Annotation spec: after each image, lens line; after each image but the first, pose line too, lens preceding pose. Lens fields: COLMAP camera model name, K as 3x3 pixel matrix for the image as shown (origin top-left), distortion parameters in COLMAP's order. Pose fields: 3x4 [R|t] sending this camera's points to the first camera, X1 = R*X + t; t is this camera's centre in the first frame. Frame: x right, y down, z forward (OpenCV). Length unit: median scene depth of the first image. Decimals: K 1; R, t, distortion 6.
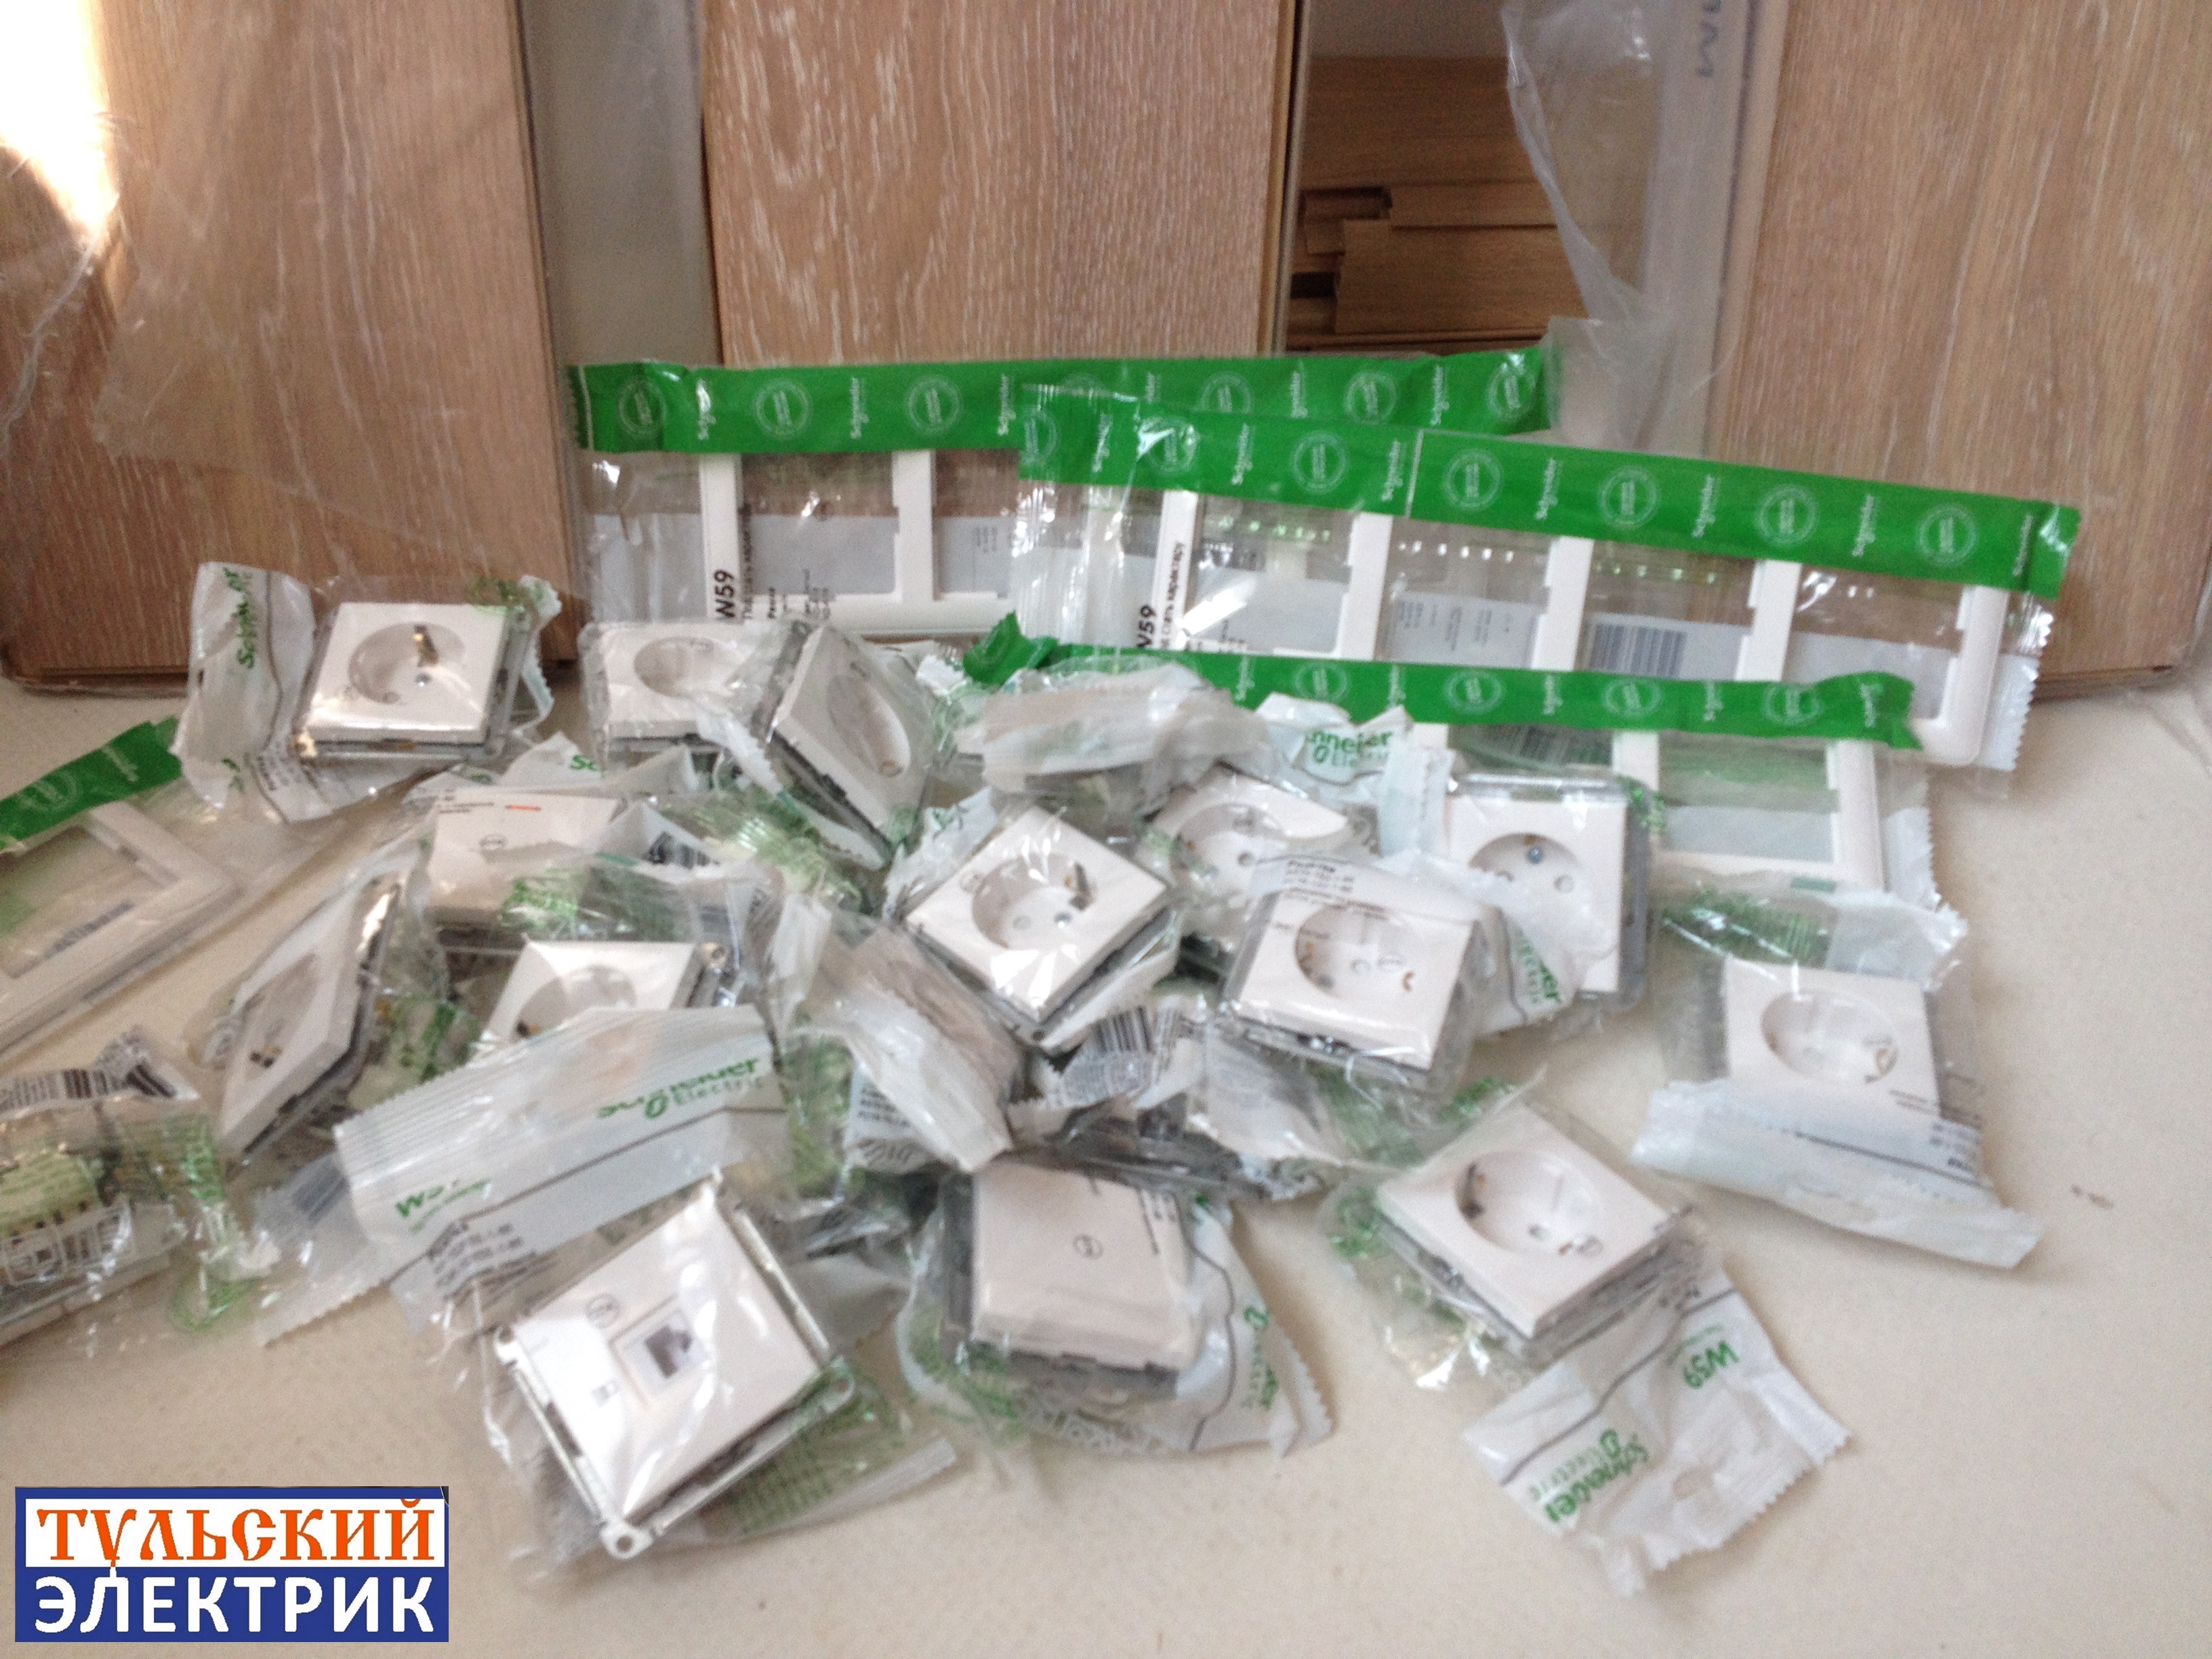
lens RADIAL K [[2030.1, 0, 1106.0], [0, 2030.1, 829.5], [0, 0, 1]] dist [0.211365, -0.444278]
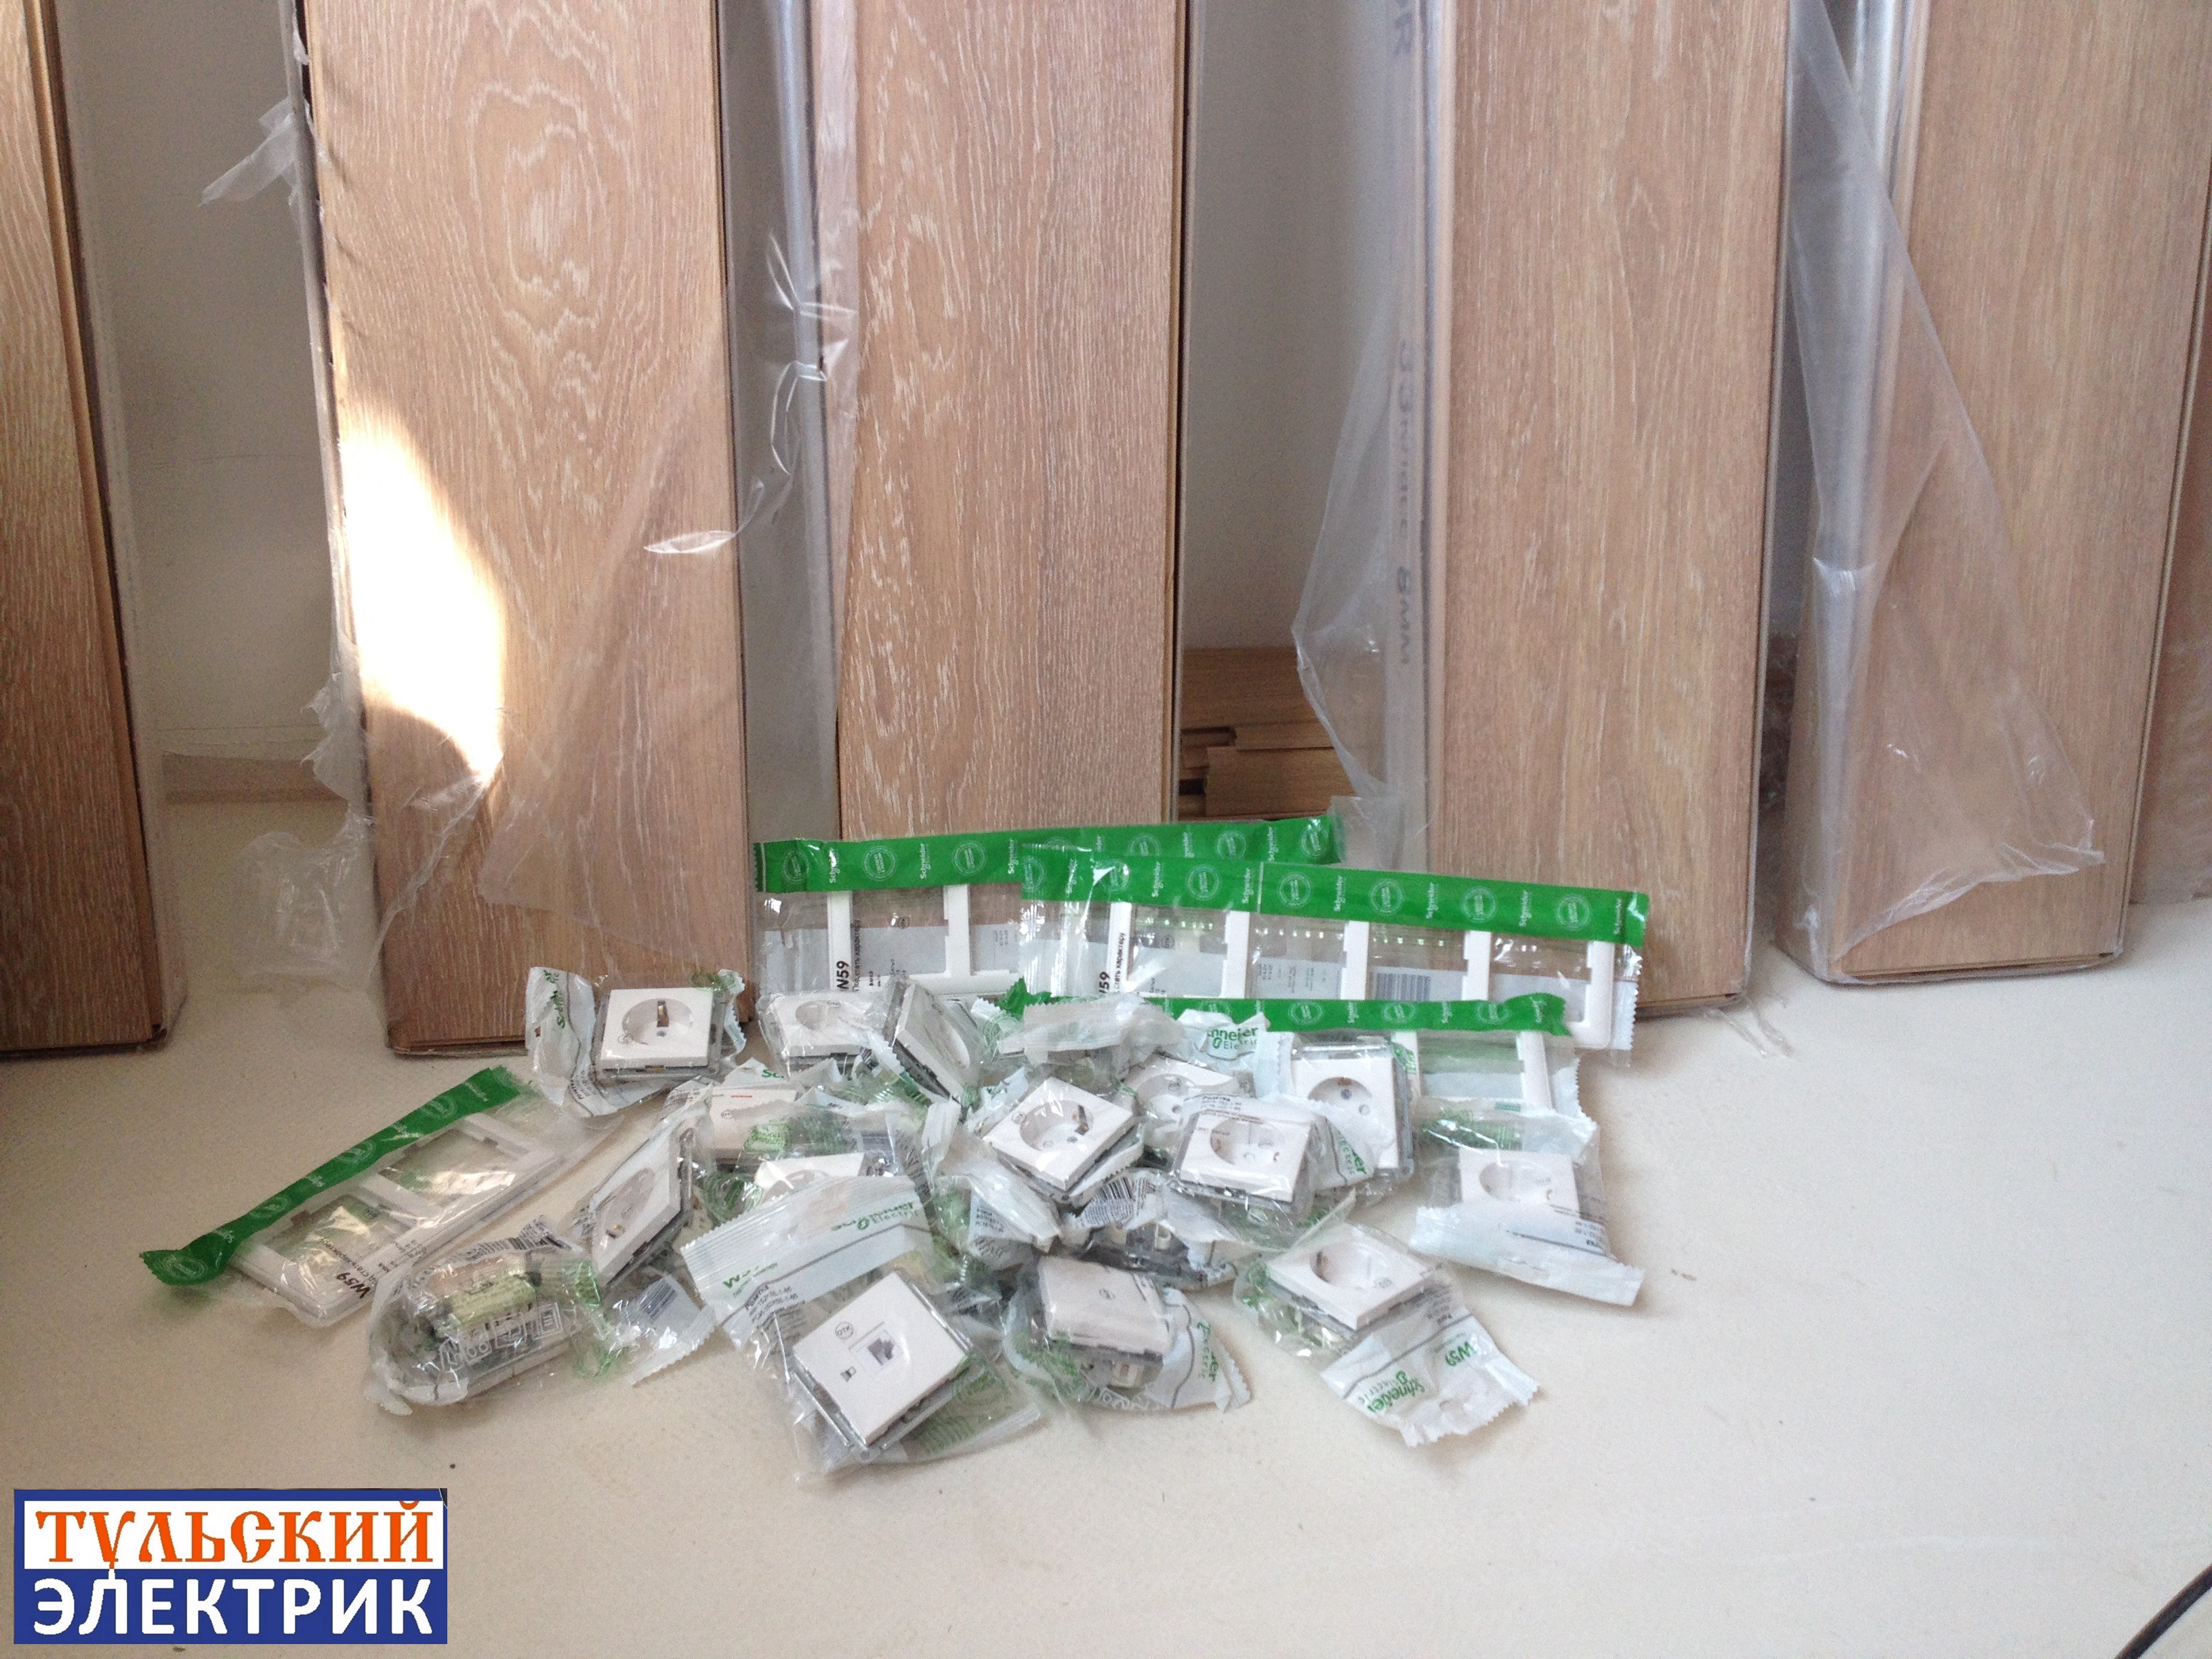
lens RADIAL K [[2247.8, 0, 1106.0], [0, 2247.8, 829.5], [0, 0, 1]] dist [0.403843, 0.003222]
pose [[0.996797, -0.033793, 0.072485, -0.113708], [0.051328, 0.965370, -0.255786, 0.260991], [-0.061331, 0.258687, 0.964012, -0.826796]]
